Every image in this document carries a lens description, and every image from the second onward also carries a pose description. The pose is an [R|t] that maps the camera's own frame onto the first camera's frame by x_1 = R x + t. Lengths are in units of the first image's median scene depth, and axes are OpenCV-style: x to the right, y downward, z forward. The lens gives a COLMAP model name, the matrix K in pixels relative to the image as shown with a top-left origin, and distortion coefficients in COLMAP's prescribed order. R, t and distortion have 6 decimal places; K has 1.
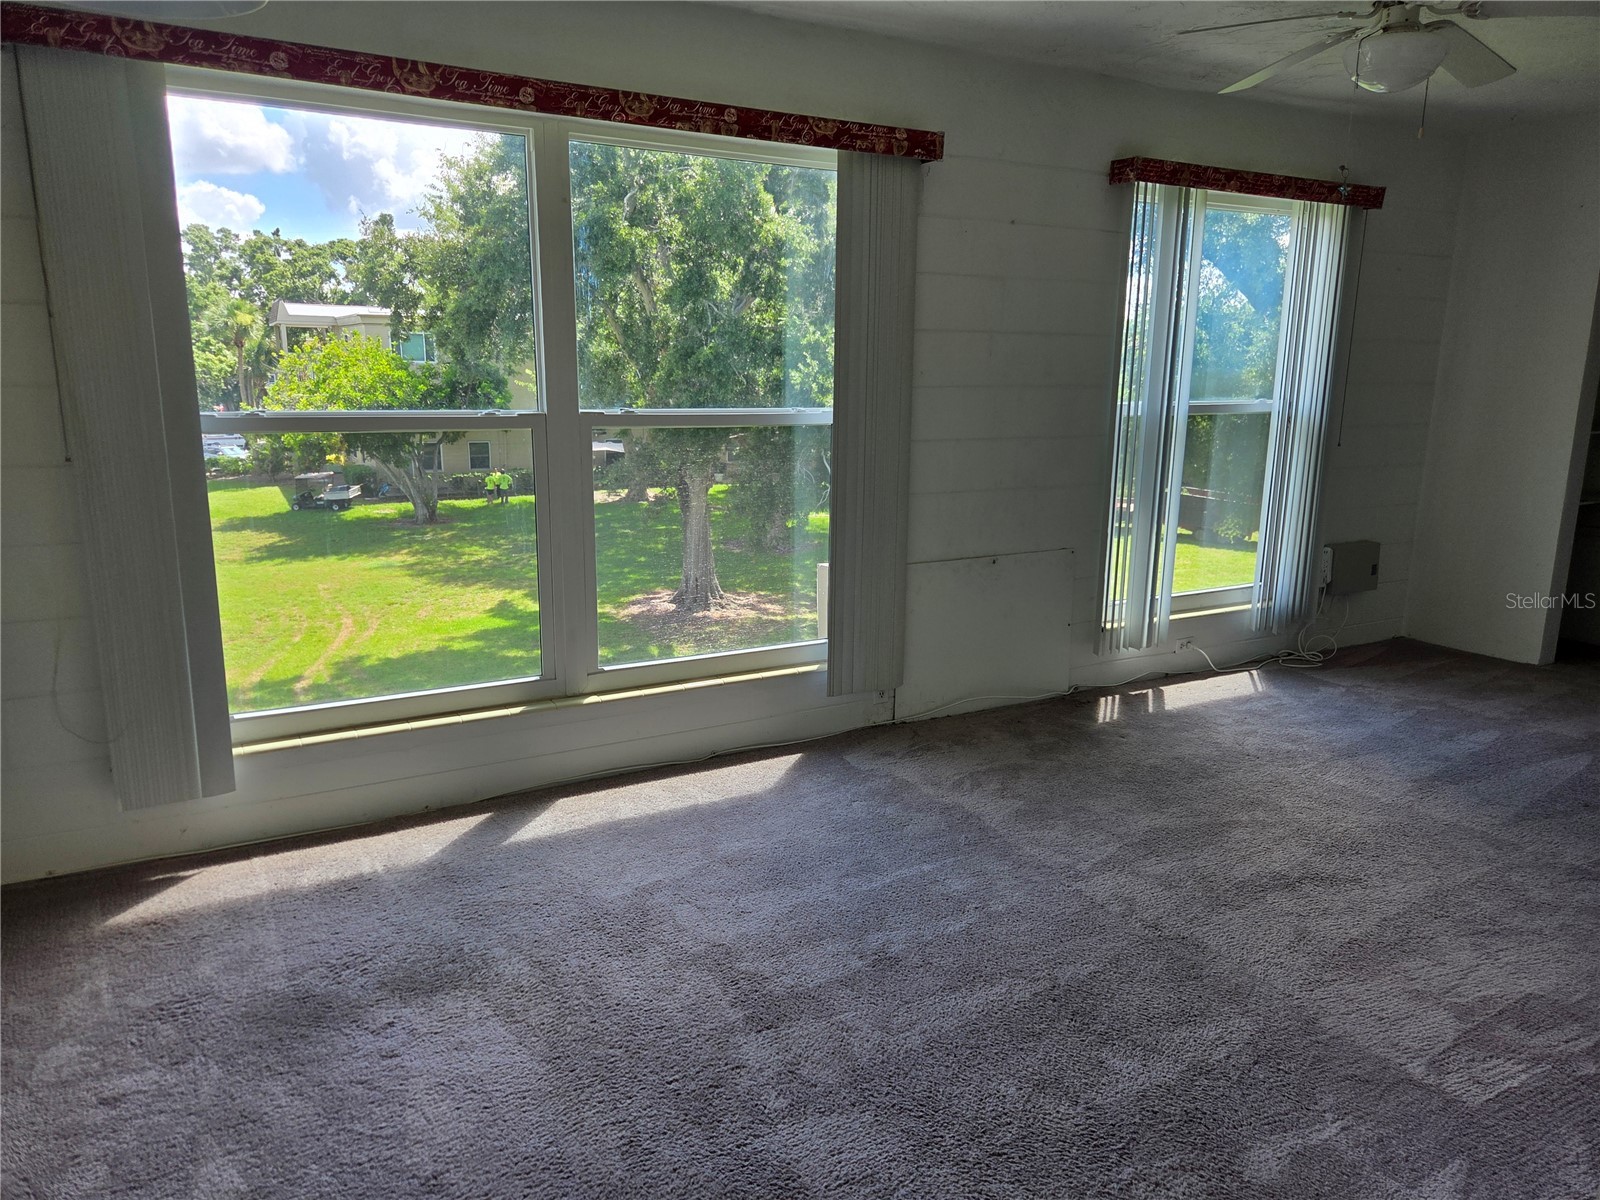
lens RADIAL K [[1095.2, 0, 793.3], [0, 1095.2, 591.6], [0, 0, 1]] dist [0.066419, -0.062516]
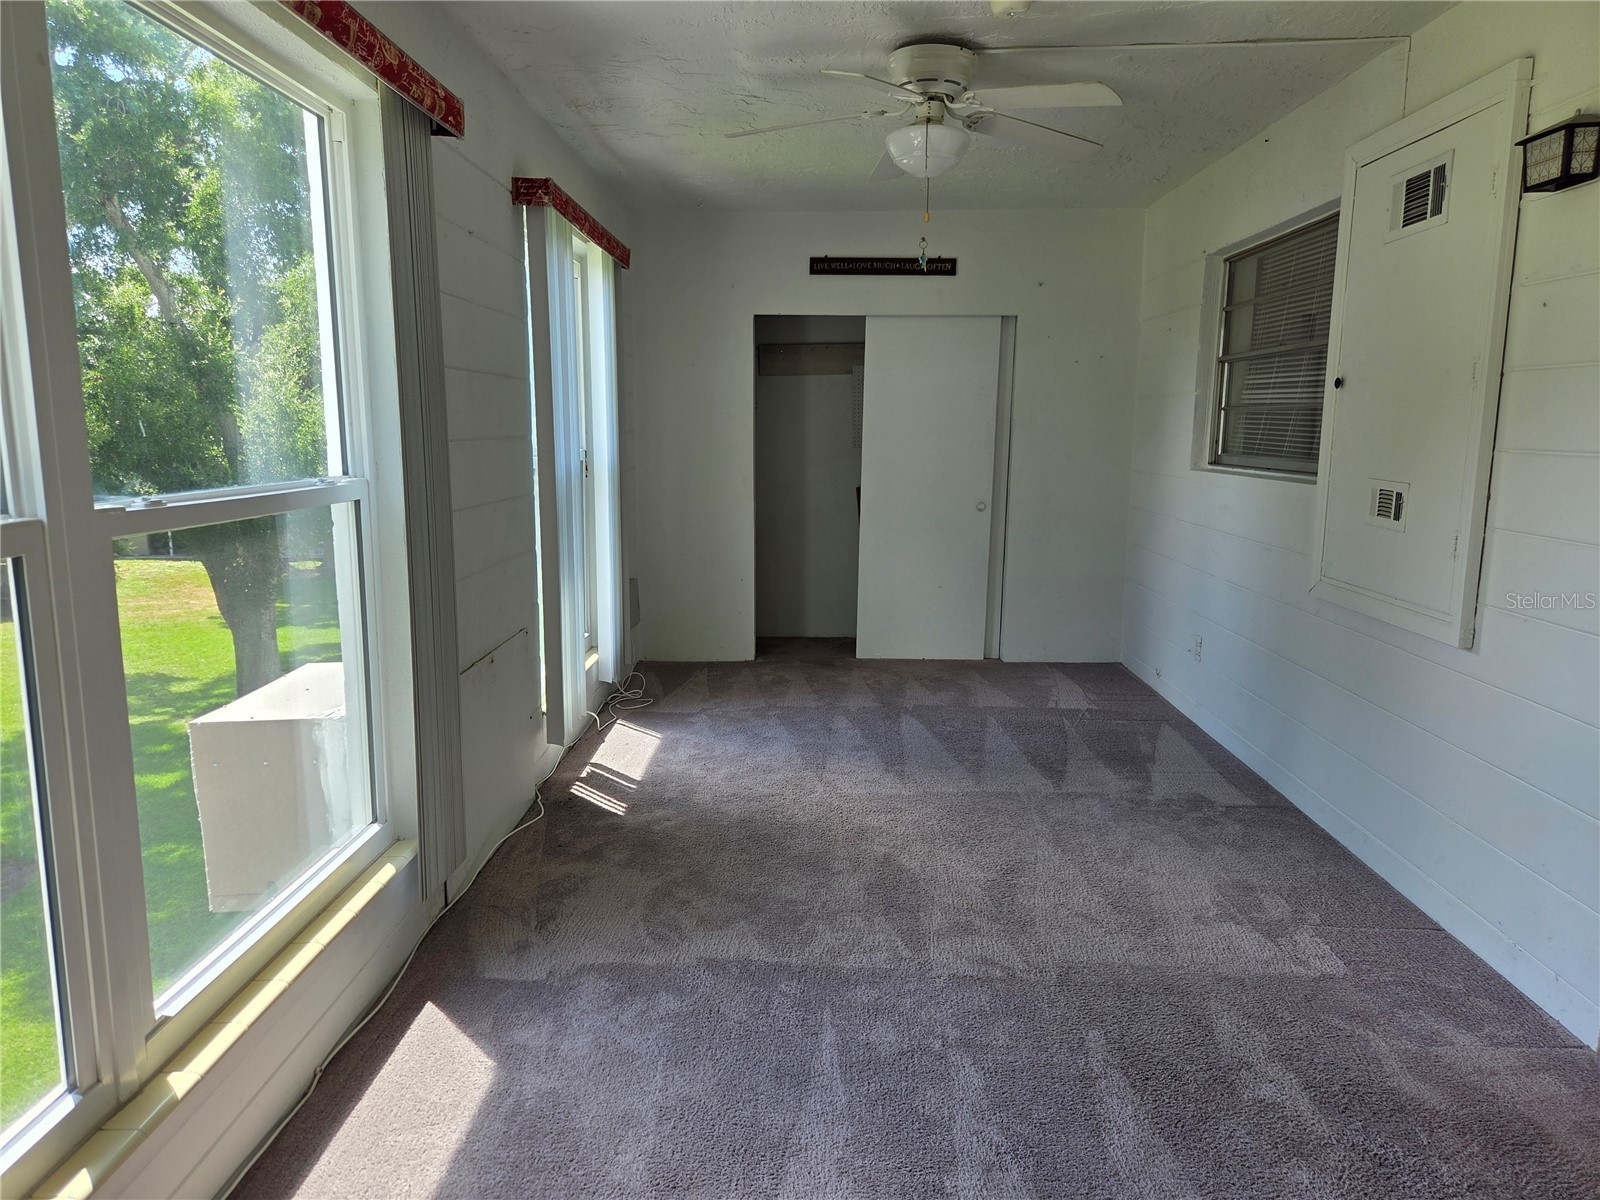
lens RADIAL K [[1083.6, 0, 805.2], [0, 1083.6, 592.9], [0, 0, 1]] dist [0.069148, -0.063855]
pose [[0.491551, -0.141321, 0.859306, -0.426252], [0.171974, 0.983066, 0.063300, -0.097942], [-0.853700, 0.116663, 0.507530, 0.465655]]
